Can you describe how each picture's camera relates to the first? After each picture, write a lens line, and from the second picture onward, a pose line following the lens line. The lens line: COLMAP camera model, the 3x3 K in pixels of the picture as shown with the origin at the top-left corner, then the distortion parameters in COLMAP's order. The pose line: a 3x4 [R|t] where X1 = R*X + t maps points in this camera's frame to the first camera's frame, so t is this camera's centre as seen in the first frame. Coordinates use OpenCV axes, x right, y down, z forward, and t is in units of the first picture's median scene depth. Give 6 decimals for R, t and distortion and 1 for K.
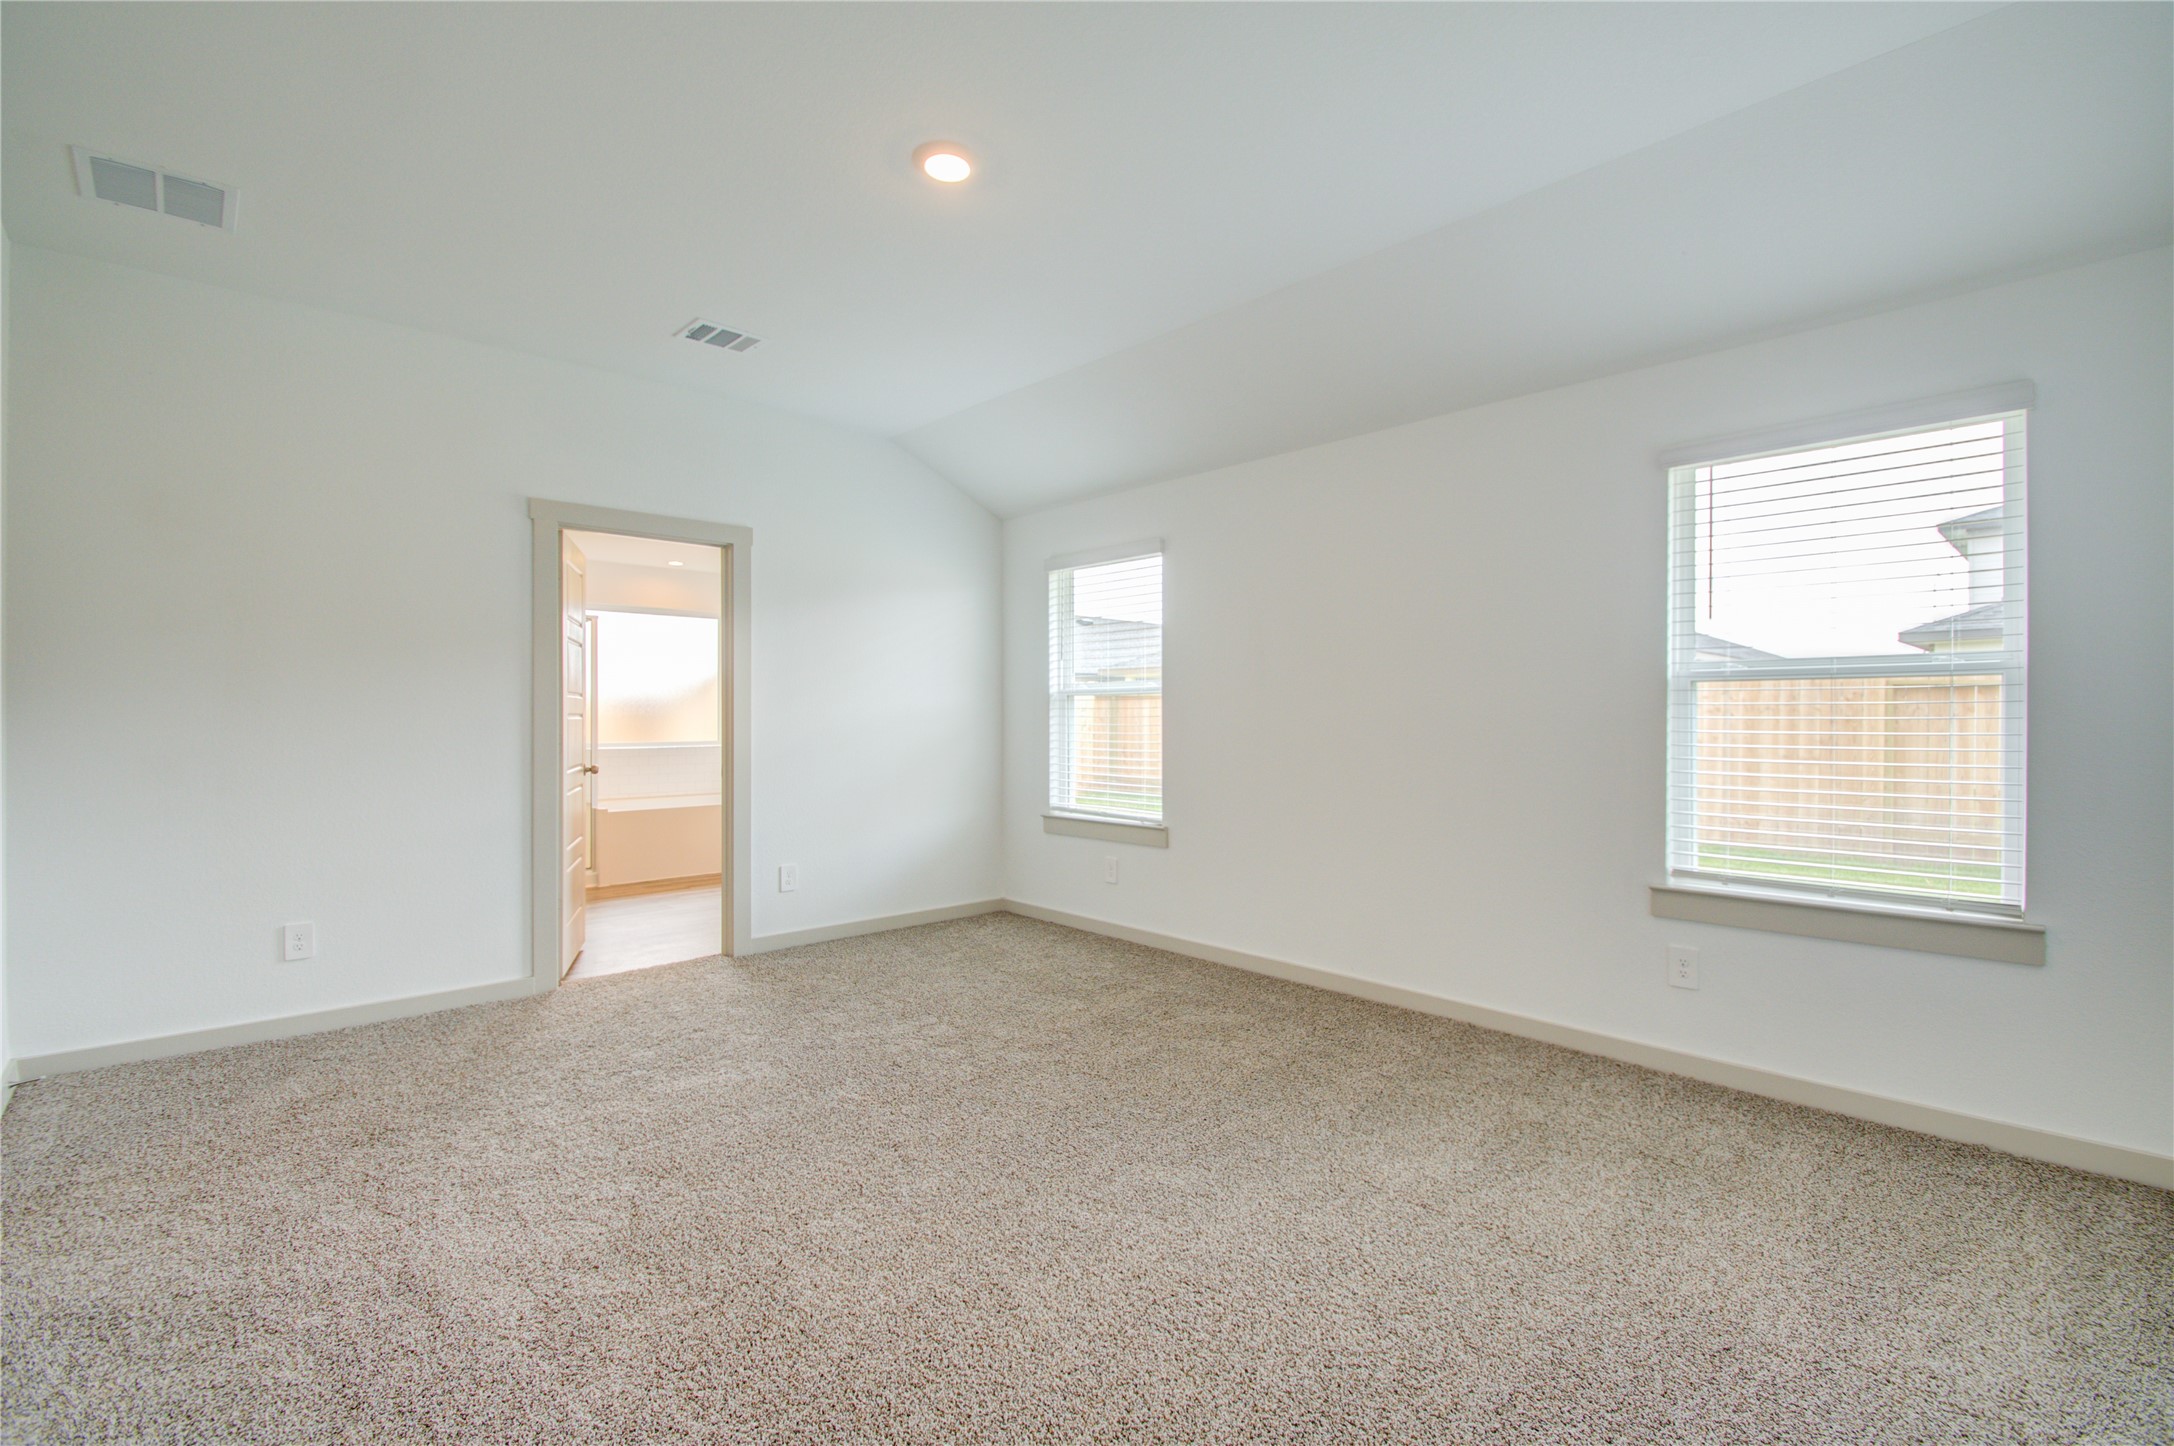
lens RADIAL K [[964.3, 0, 1079.9], [0, 964.3, 717.0], [0, 0, 1]] dist [0.001252, -0.010393]
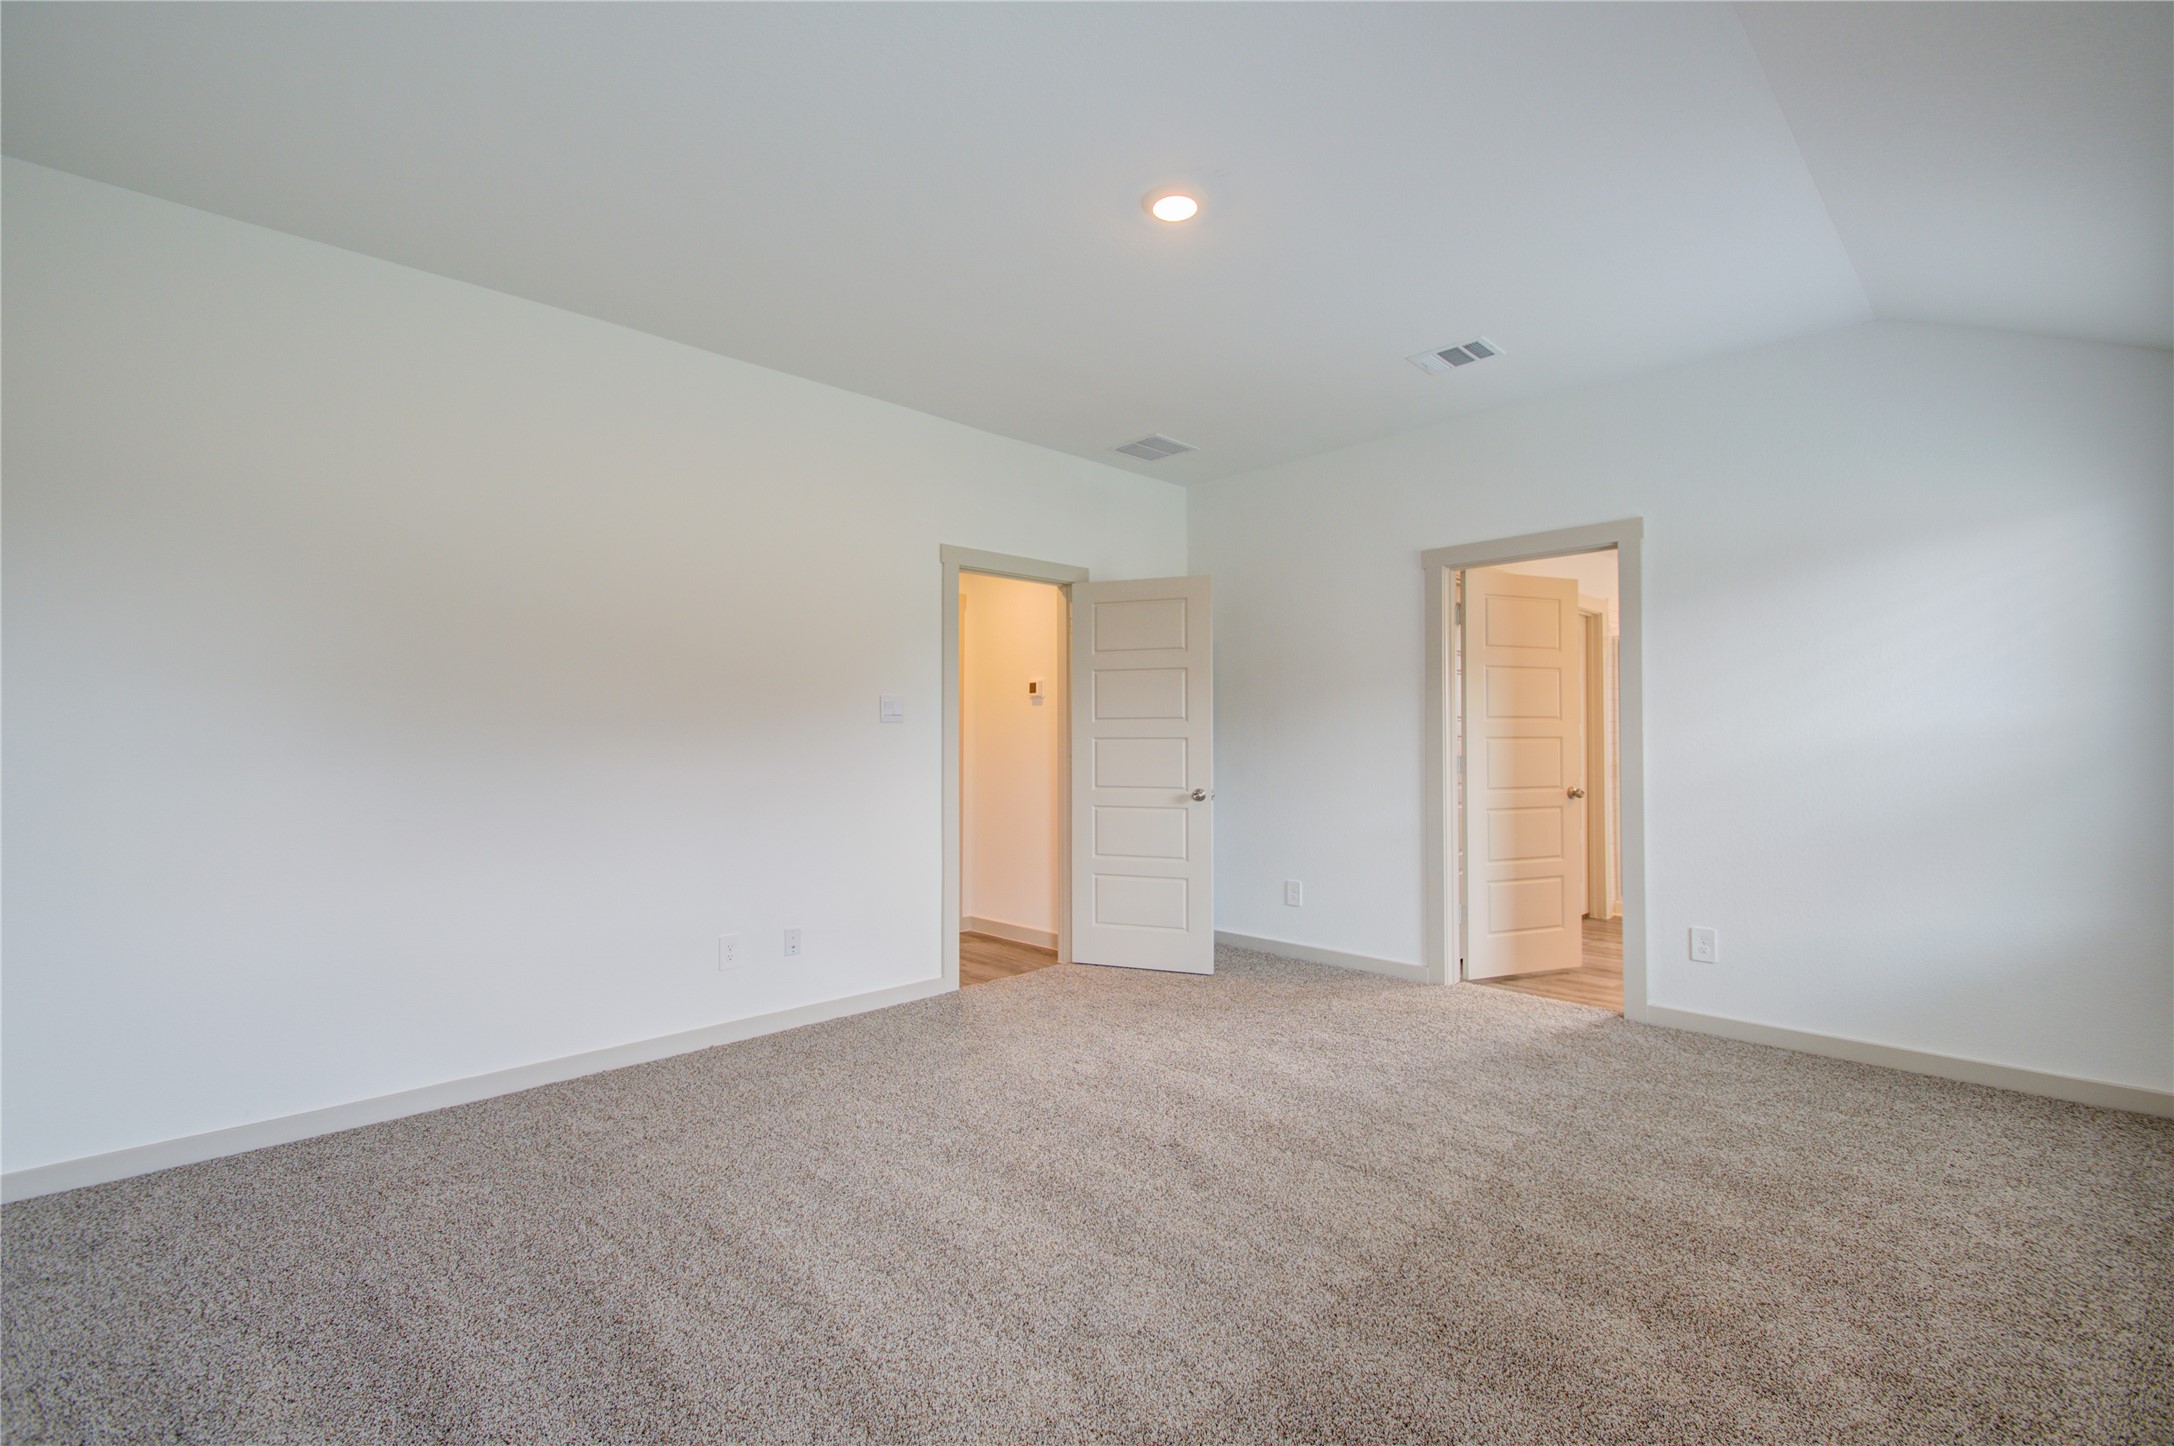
lens RADIAL K [[964.3, 0, 1086.9], [0, 964.3, 726.9], [0, 0, 1]] dist [0.001252, -0.010393]
pose [[0.008559, -0.012710, -0.999883, 0.656361], [0.000313, 0.999919, -0.012708, -0.002250], [0.999963, -0.000205, 0.008562, 0.665918]]
